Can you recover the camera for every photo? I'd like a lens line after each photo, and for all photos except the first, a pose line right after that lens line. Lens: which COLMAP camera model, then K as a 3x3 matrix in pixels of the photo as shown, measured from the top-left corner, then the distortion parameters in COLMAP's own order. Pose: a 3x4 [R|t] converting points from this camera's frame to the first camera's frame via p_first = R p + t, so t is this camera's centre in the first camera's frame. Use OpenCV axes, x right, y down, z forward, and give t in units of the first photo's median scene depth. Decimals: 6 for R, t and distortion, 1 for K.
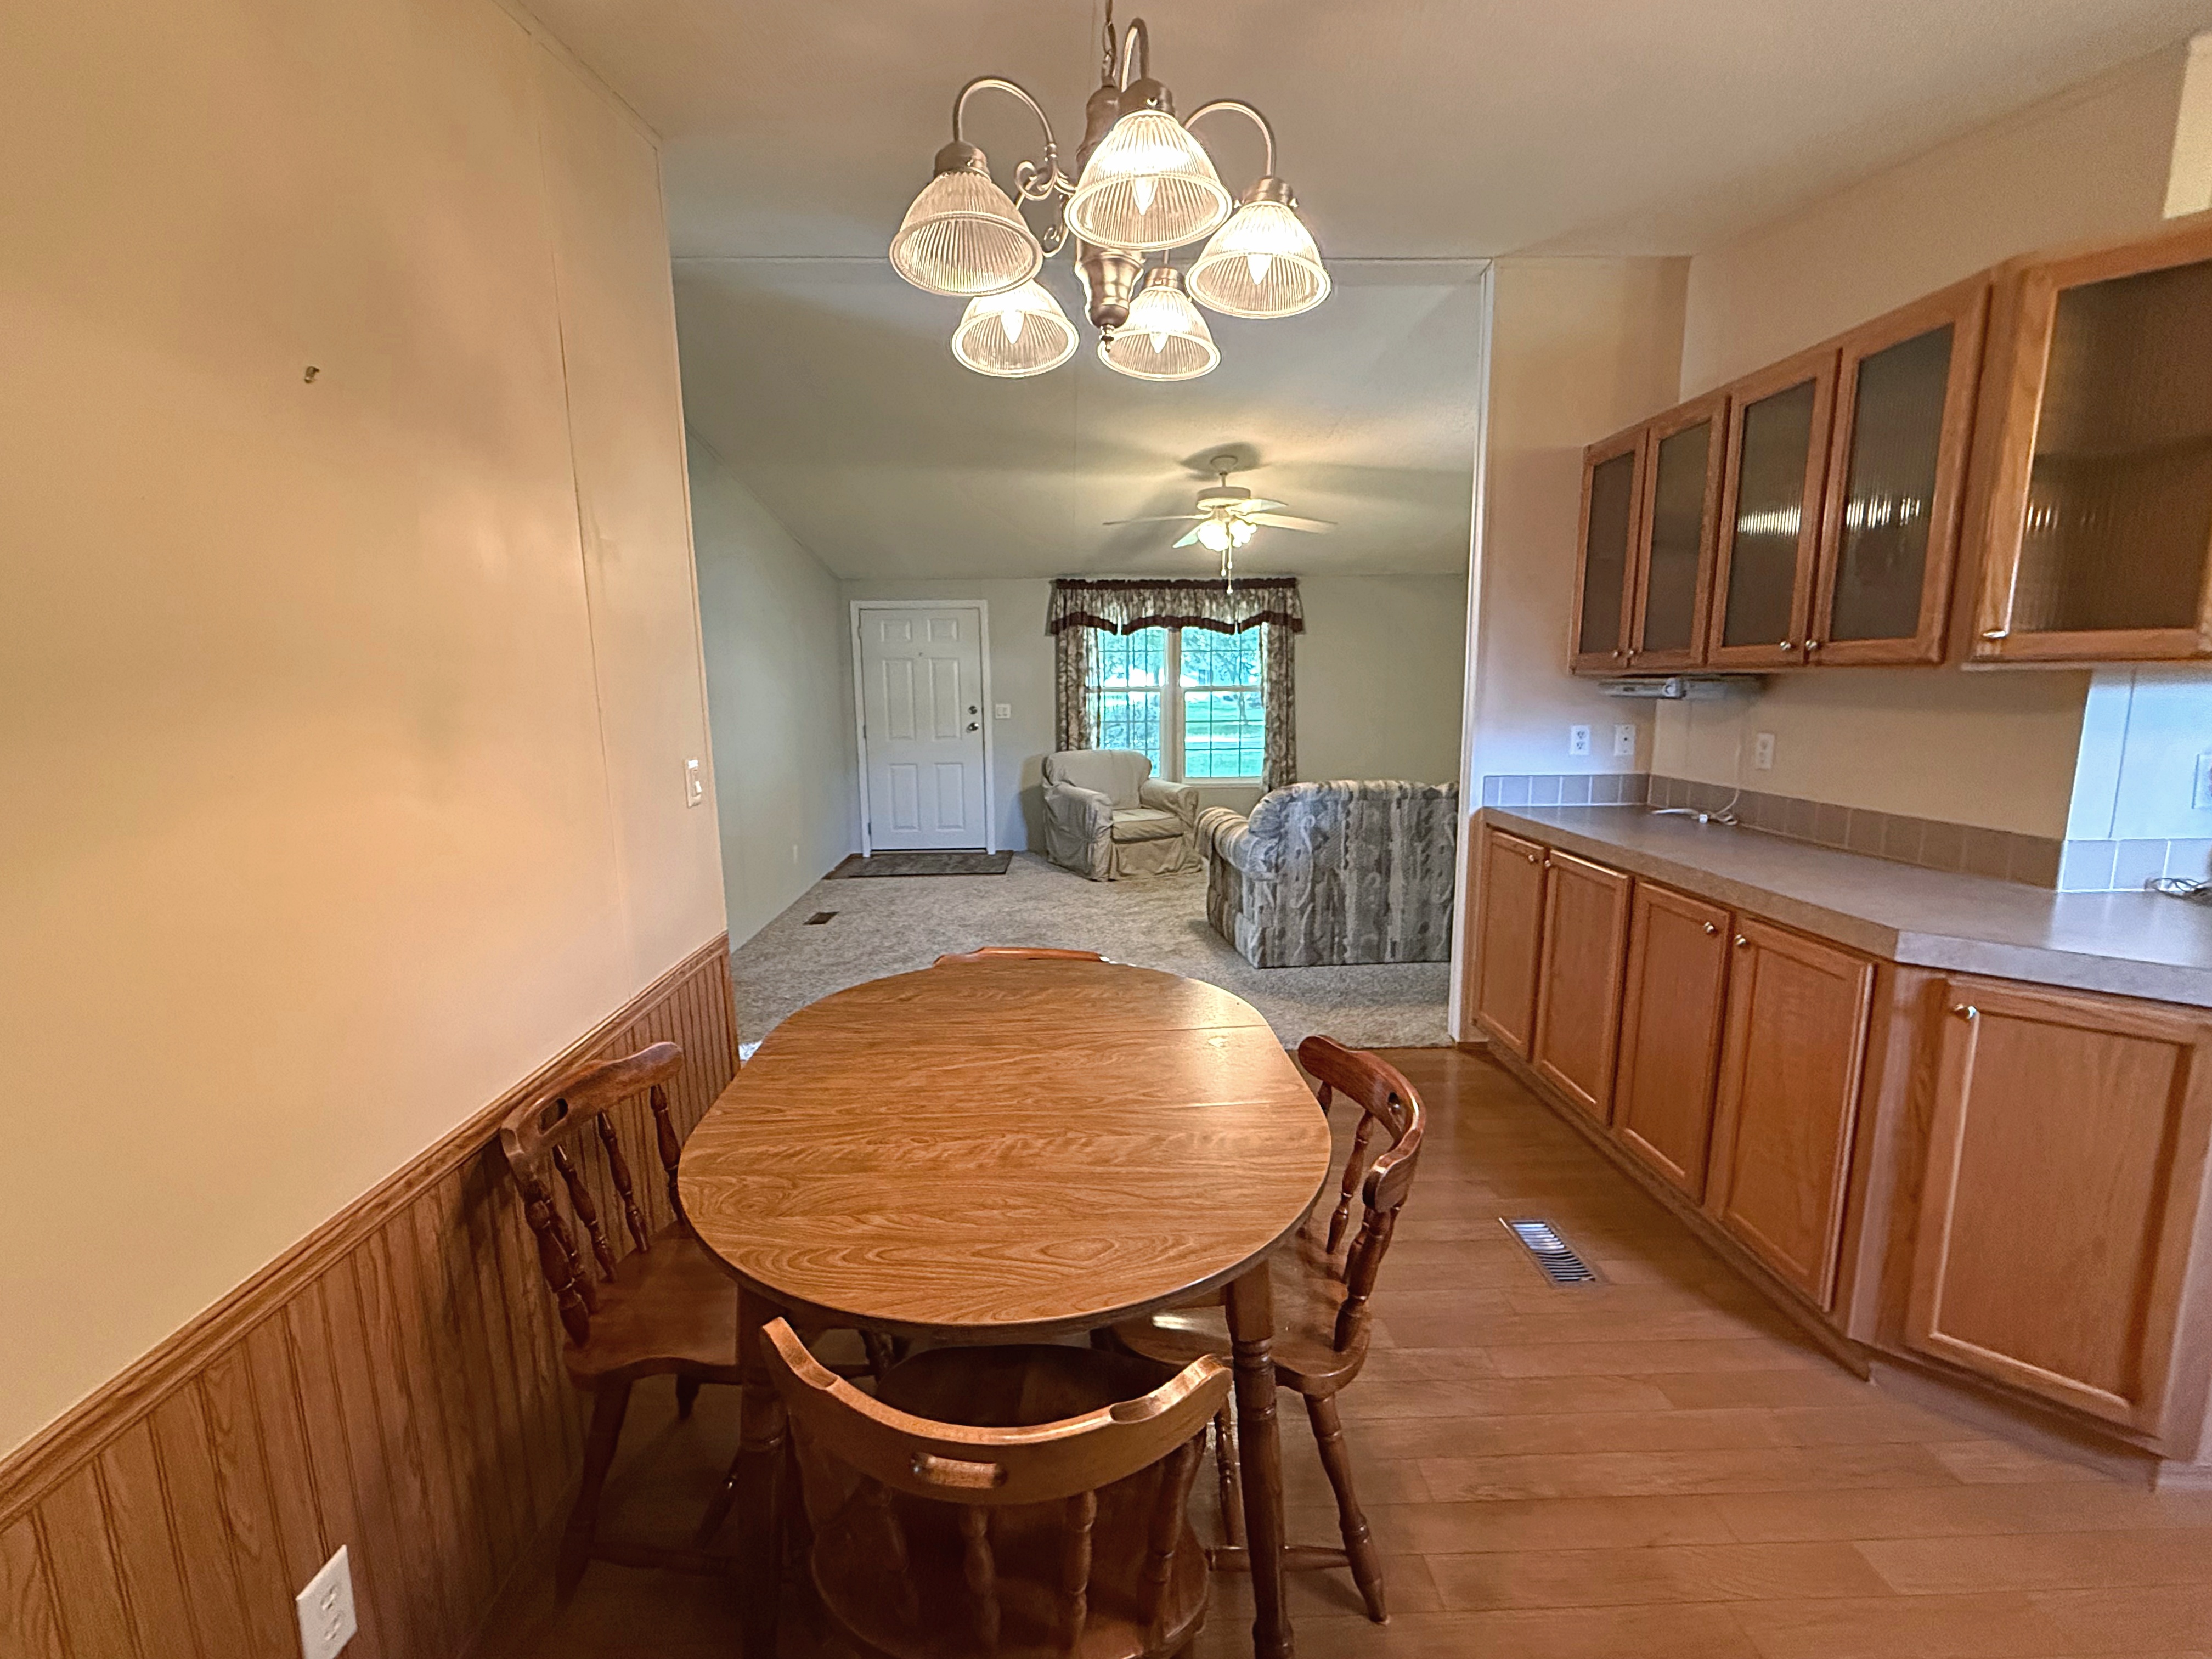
lens RADIAL K [[920.5, 0, 1099.4], [0, 920.5, 829.5], [0, 0, 1]] dist [0.000957, -0.000305]
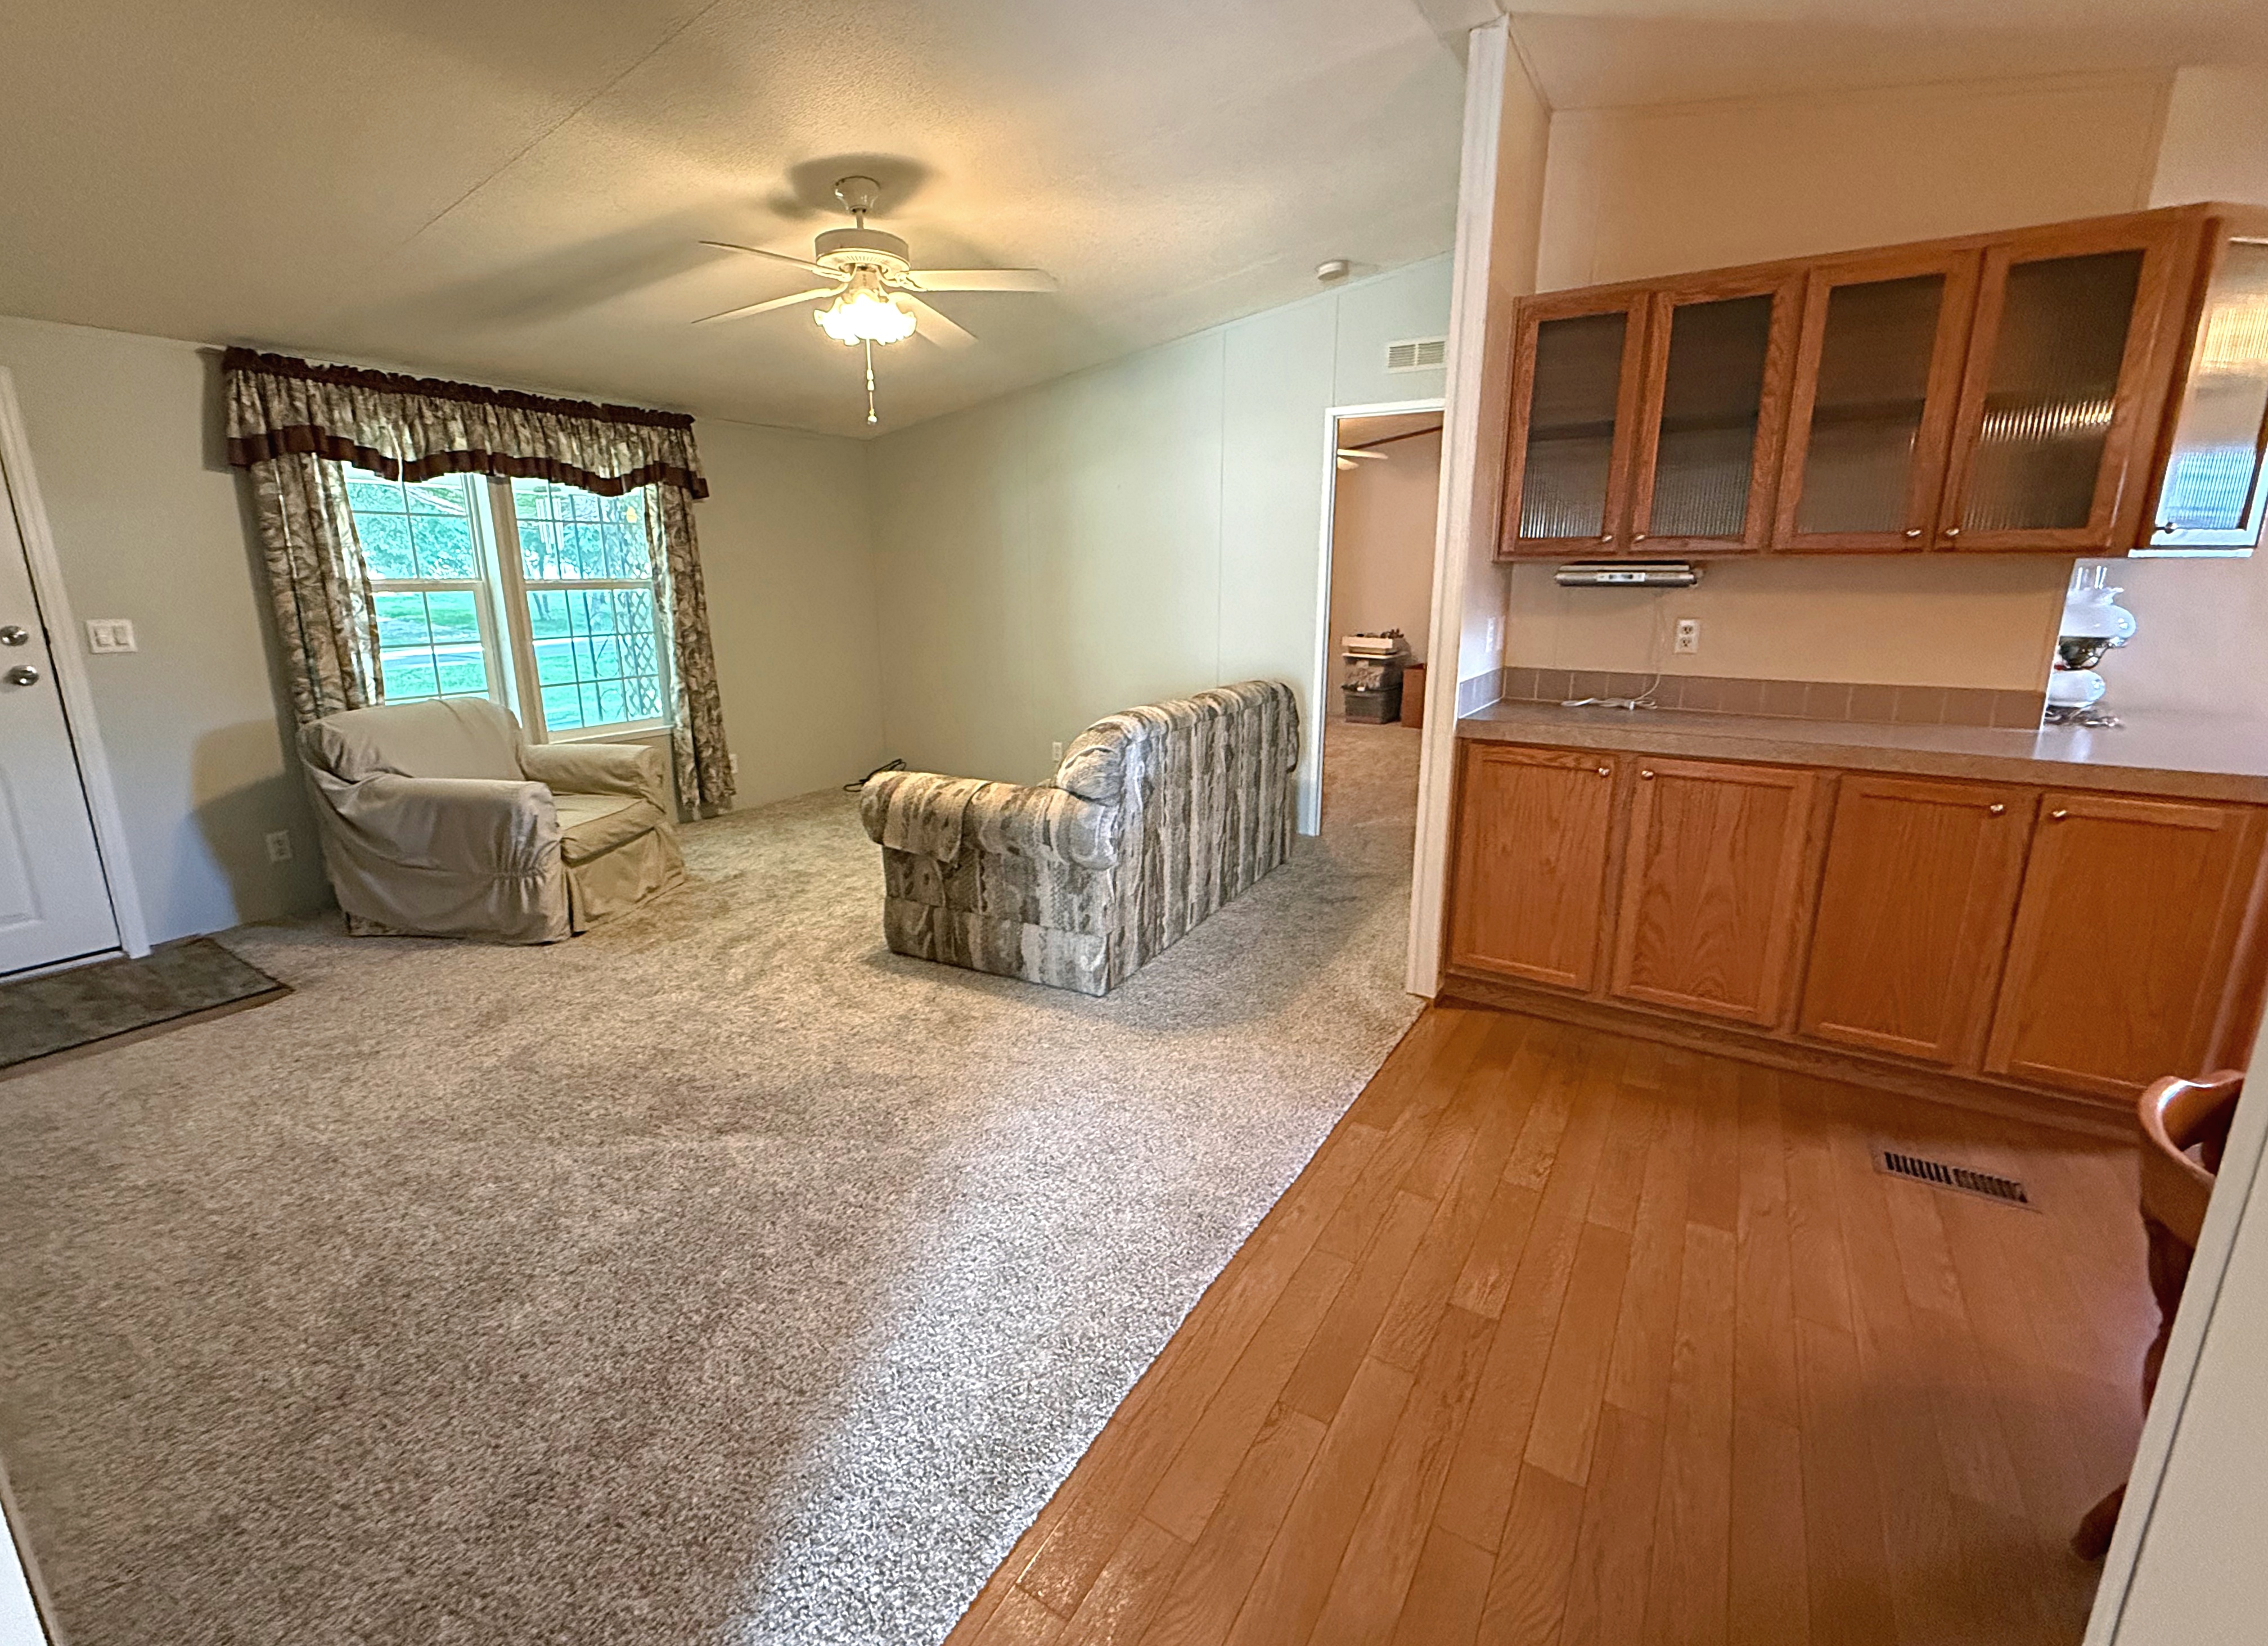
lens RADIAL K [[963.7, 0, 1140.4], [0, 963.7, 799.4], [0, 0, 1]] dist [-0.003632, 0.000431]
pose [[0.561710, -0.180514, 0.807401, -0.322273], [0.129071, 0.983078, 0.129996, -0.071949], [-0.817204, 0.031192, 0.575504, 0.504941]]
